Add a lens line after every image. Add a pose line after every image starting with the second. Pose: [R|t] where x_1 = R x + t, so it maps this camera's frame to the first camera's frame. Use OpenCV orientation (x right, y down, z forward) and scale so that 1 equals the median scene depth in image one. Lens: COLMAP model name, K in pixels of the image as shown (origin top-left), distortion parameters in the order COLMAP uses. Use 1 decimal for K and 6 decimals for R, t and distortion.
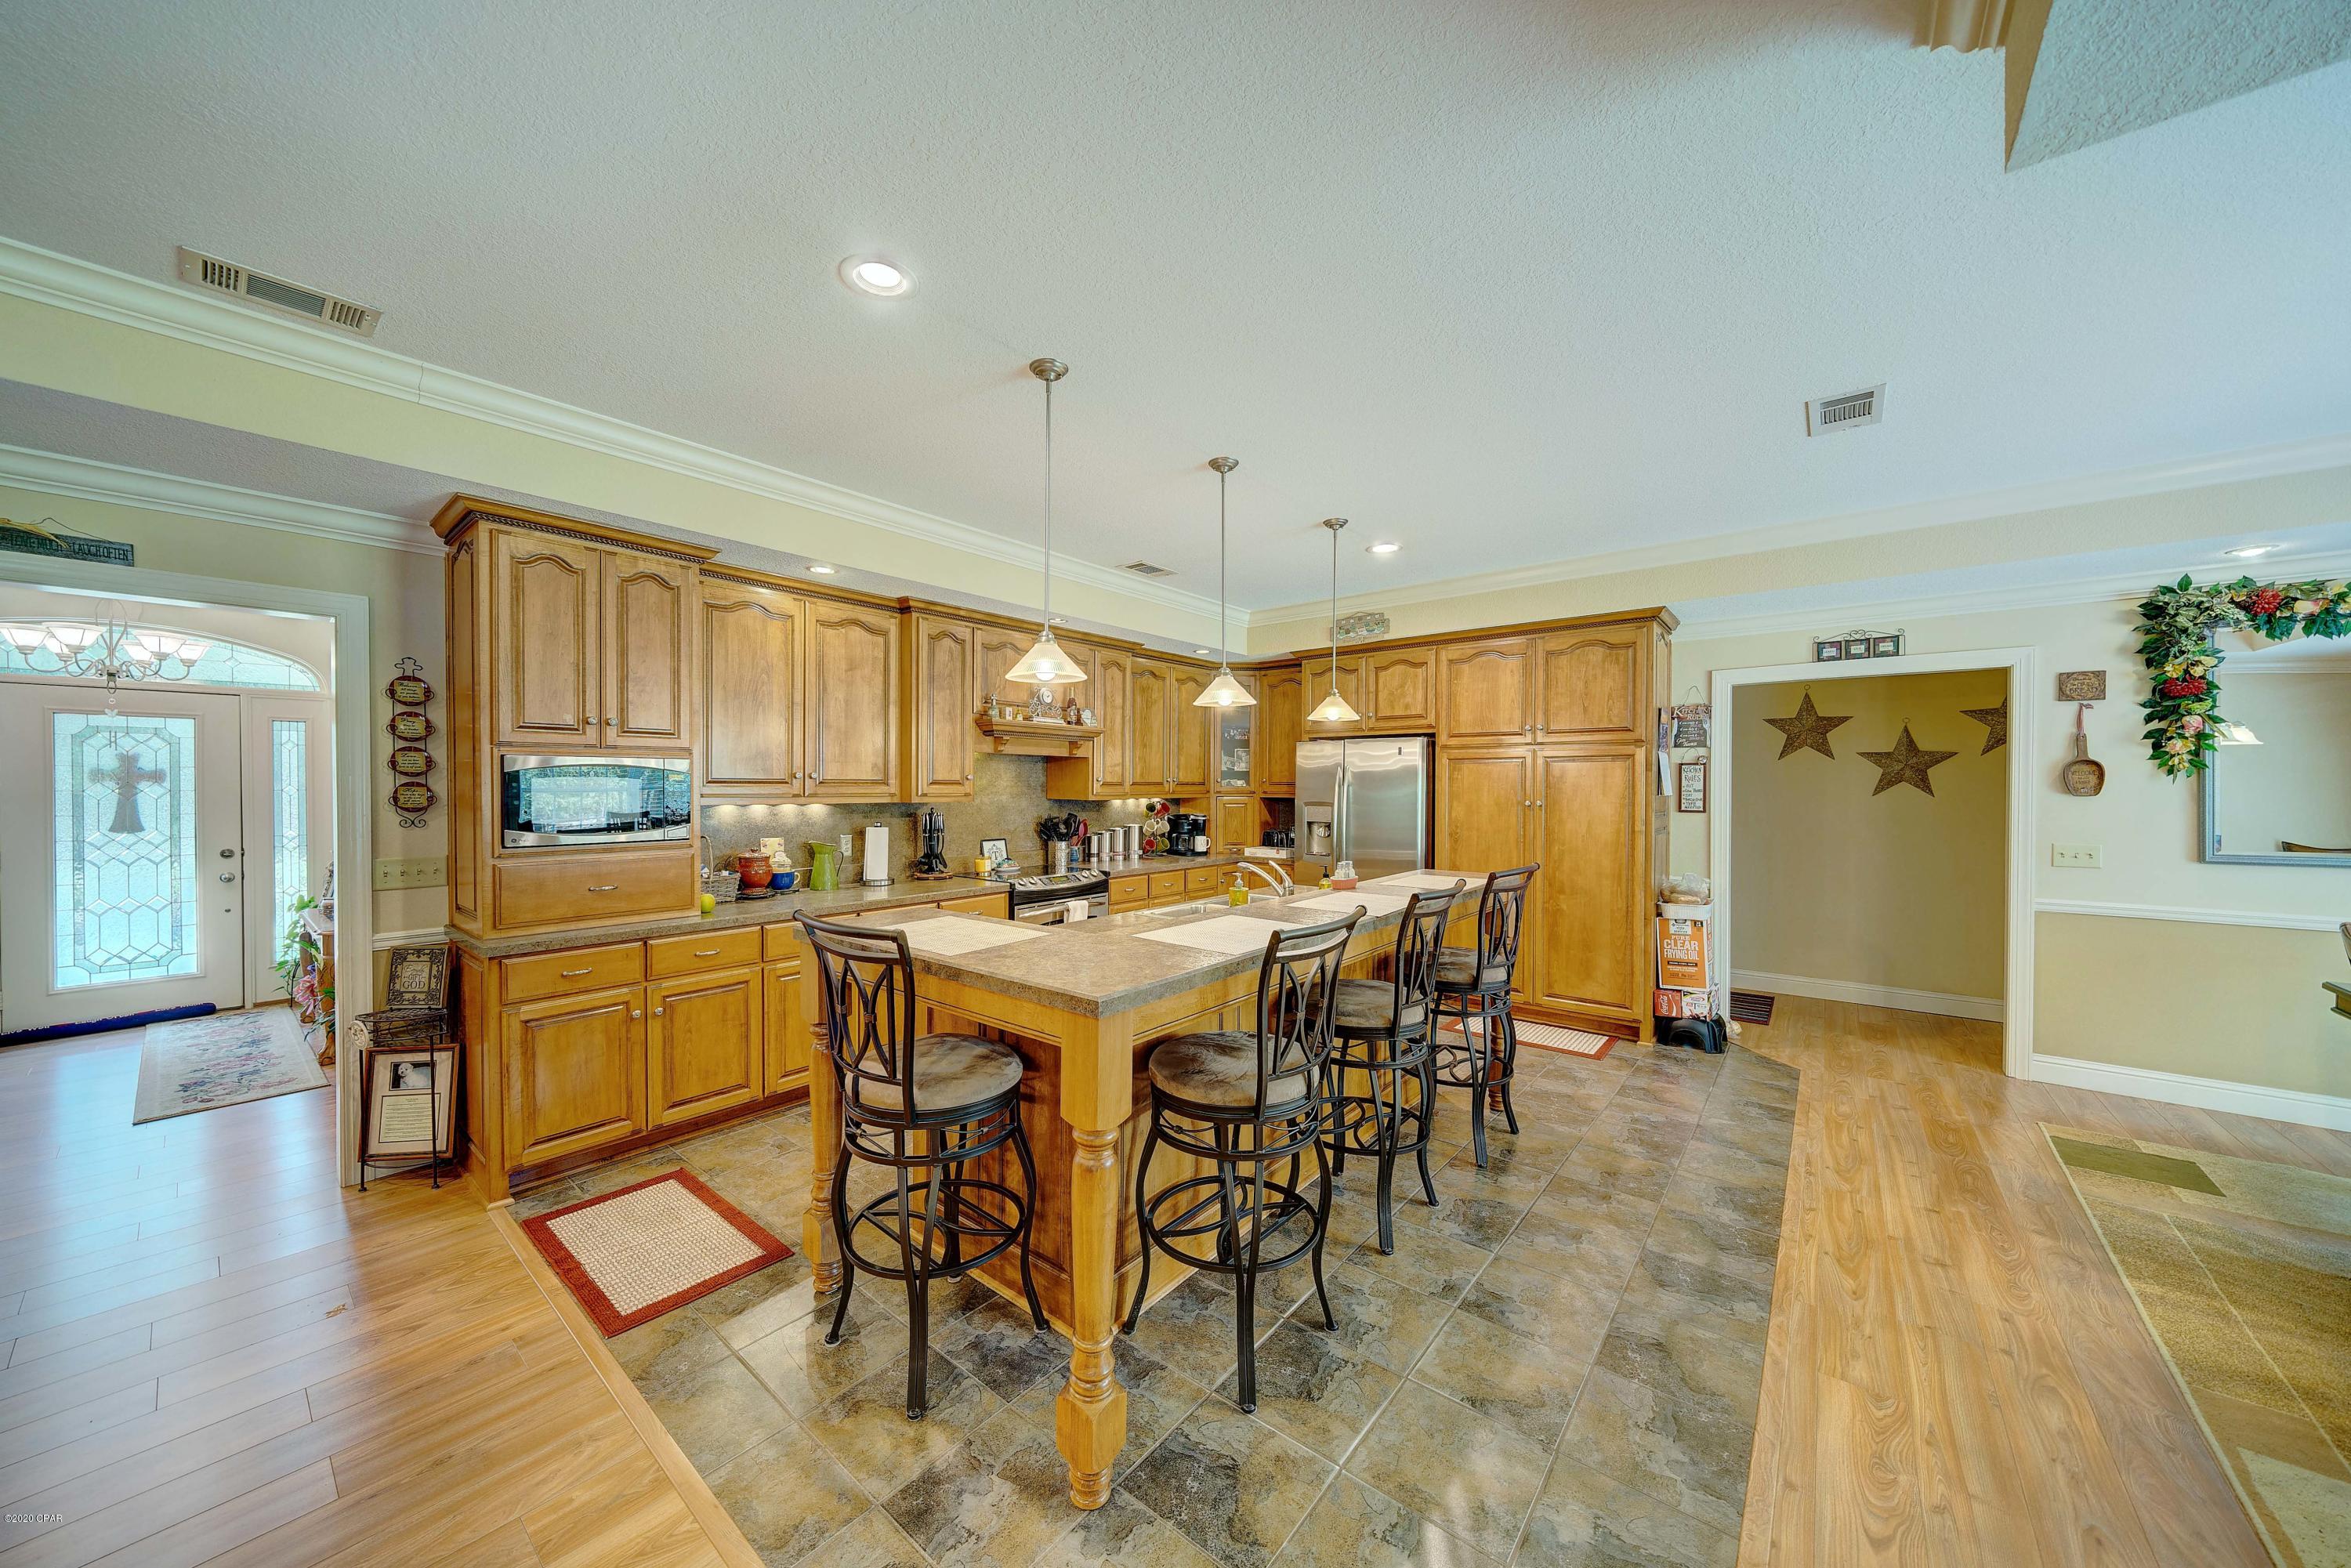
lens RADIAL K [[809.4, 0, 1172.0], [0, 809.4, 791.4], [0, 0, 1]] dist [-0.001729, 0.000031]
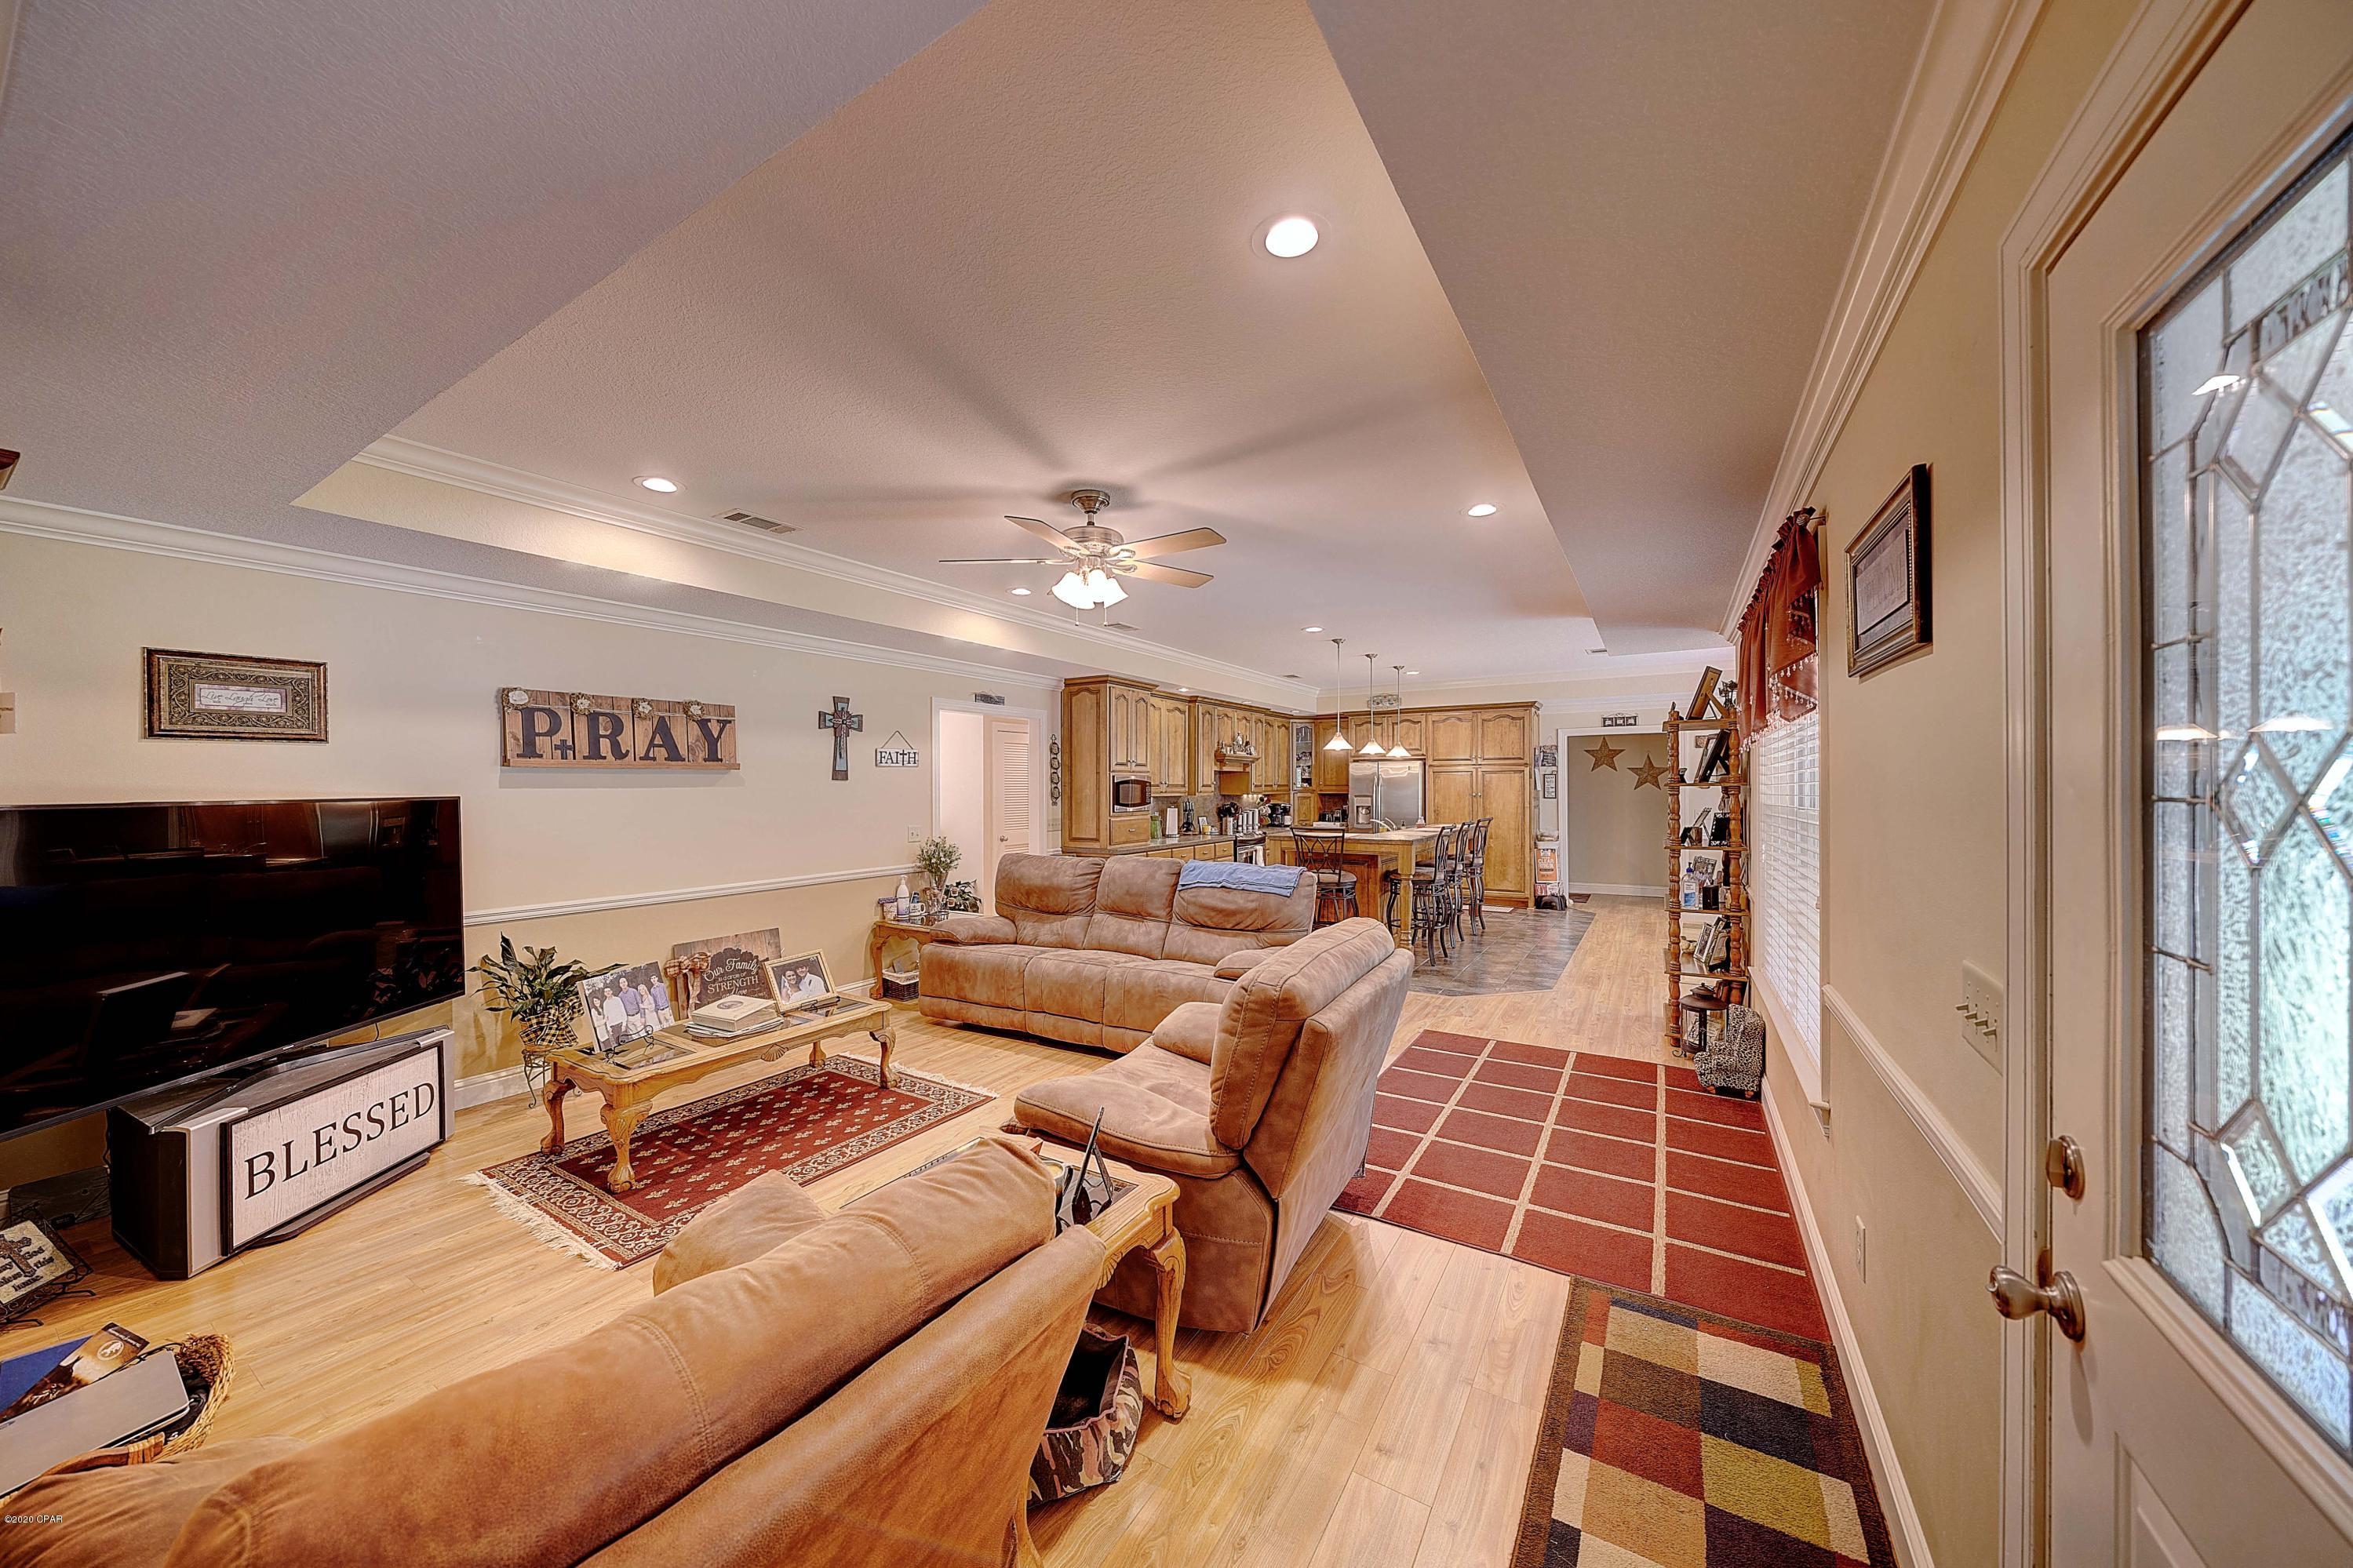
lens RADIAL K [[810.0, 0, 1175.6], [0, 810.0, 785.1], [0, 0, 1]] dist [-0.001729, 0.000031]
pose [[0.989078, -0.005410, 0.147291, -0.602466], [0.006888, 0.999931, -0.009526, 0.005909], [-0.147230, 0.010437, 0.989047, -0.898360]]
